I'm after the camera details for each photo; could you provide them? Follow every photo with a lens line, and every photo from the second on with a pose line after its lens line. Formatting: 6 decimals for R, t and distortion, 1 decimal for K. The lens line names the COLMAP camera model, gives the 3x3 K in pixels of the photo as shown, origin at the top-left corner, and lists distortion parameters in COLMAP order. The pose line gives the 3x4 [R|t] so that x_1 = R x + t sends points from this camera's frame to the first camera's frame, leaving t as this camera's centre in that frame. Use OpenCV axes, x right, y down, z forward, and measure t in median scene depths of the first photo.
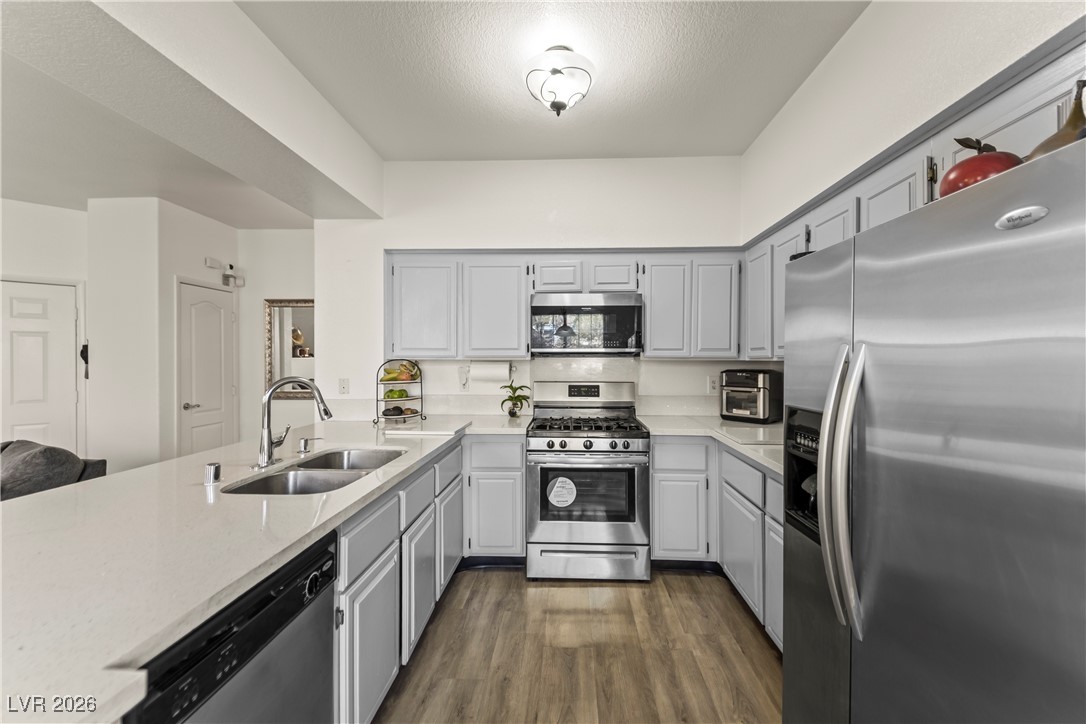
lens RADIAL K [[429.2, 0, 547.1], [0, 429.2, 358.0], [0, 0, 1]] dist [0.008651, -0.001907]
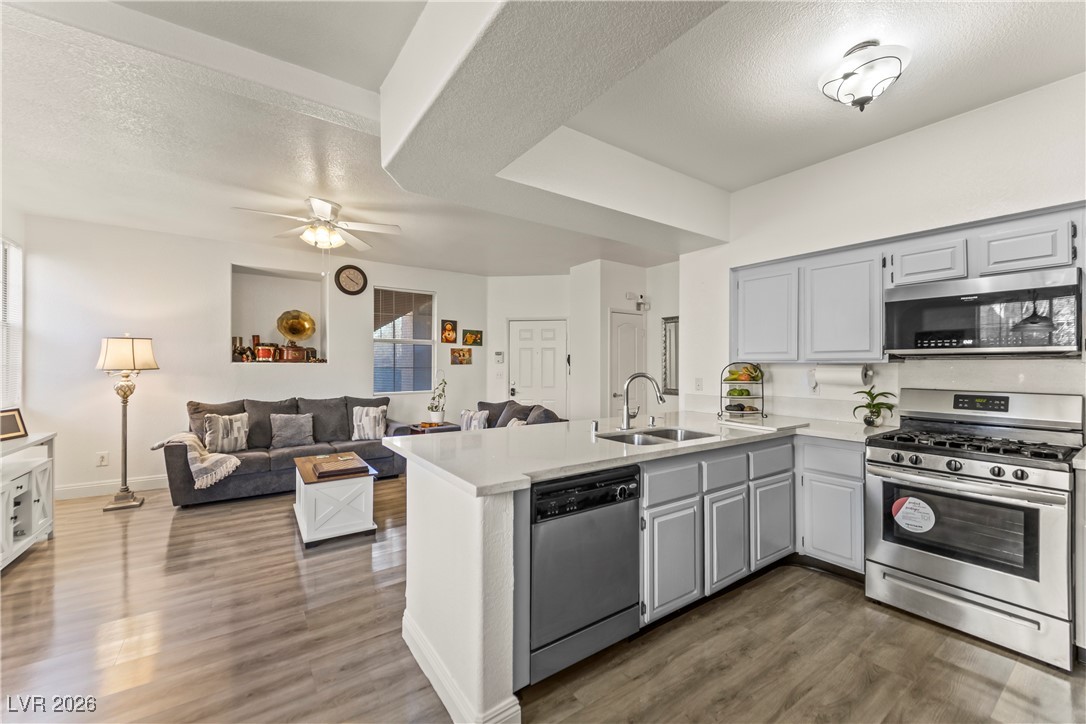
lens RADIAL K [[429.2, 0, 544.8], [0, 429.2, 365.2], [0, 0, 1]] dist [0.008651, -0.001907]
pose [[0.605233, 0.001967, -0.796046, 0.258321], [-0.001788, 0.999998, 0.001111, 0.010368], [0.796047, 0.000751, 0.605235, -0.111013]]
